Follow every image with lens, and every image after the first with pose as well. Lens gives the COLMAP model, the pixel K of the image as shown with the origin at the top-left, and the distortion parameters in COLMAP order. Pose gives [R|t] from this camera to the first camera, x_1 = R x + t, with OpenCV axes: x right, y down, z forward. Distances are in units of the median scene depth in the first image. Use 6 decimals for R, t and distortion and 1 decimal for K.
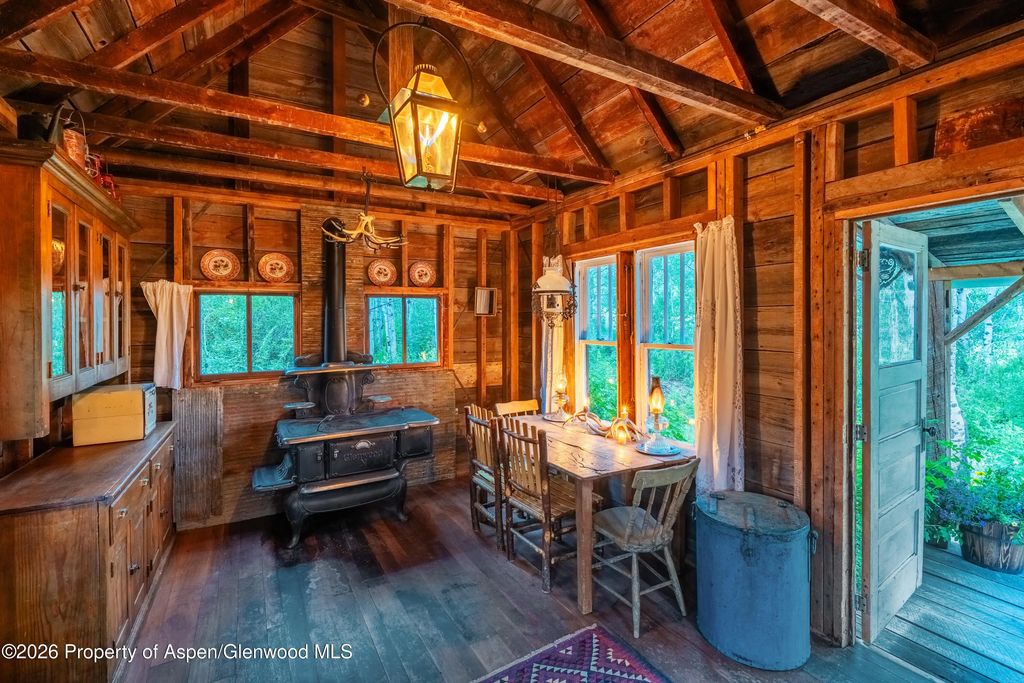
lens RADIAL K [[449.1, 0, 512.0], [0, 449.1, 323.8], [0, 0, 1]] dist [-0.000505, 0.000016]
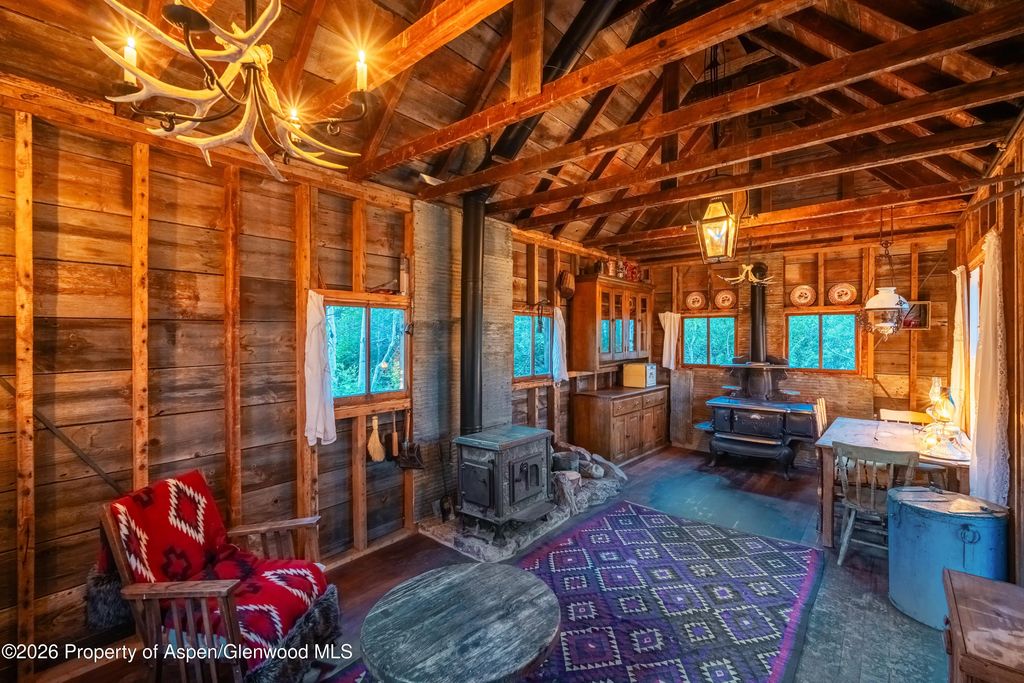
lens RADIAL K [[449.6, 0, 498.5], [0, 449.6, 336.1], [0, 0, 1]] dist [0.000690, 0.000071]
pose [[0.308158, 0.008940, -0.951293, 0.735969], [-0.011758, 0.999915, 0.005589, 0.003764], [0.951263, 0.009463, 0.308237, -0.244952]]
